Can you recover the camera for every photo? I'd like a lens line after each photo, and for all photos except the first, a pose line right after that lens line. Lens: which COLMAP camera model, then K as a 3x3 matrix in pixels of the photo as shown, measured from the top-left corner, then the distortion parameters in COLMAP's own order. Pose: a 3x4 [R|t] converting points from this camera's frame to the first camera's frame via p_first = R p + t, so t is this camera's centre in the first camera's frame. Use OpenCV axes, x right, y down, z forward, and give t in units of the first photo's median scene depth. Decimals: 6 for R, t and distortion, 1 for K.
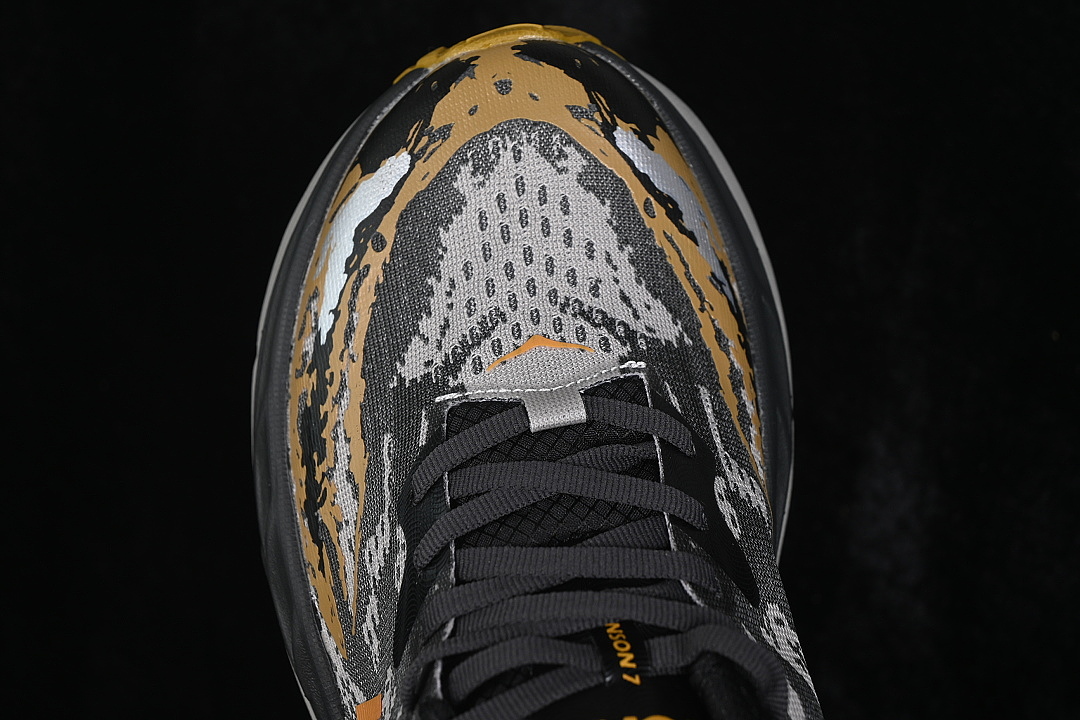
lens RADIAL K [[2328.3, 0, 540.0], [0, 2328.3, 360.0], [0, 0, 1]] dist [-0.000684, 0.023131]
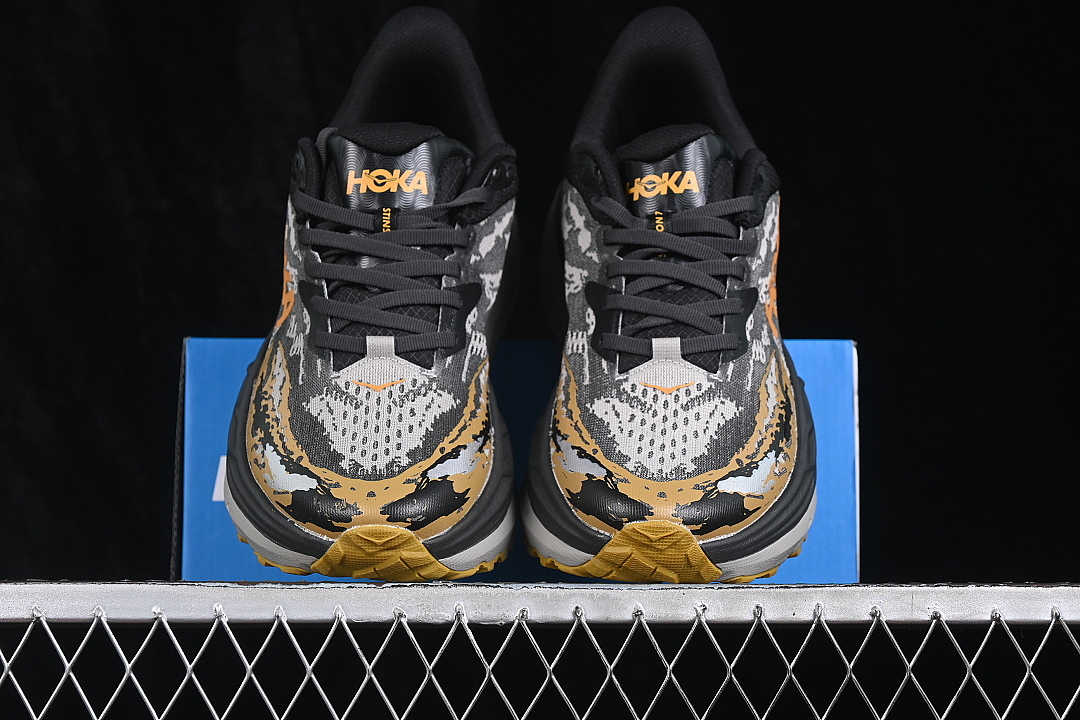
lens RADIAL K [[2328.3, 0, 540.0], [0, 2328.3, 360.0], [0, 0, 1]] dist [-0.000684, 0.023131]
pose [[-0.979549, -0.145772, 0.138690, -0.162163], [0.190443, -0.449269, 0.872862, -1.706749], [-0.064929, 0.881424, 0.467842, 0.059472]]
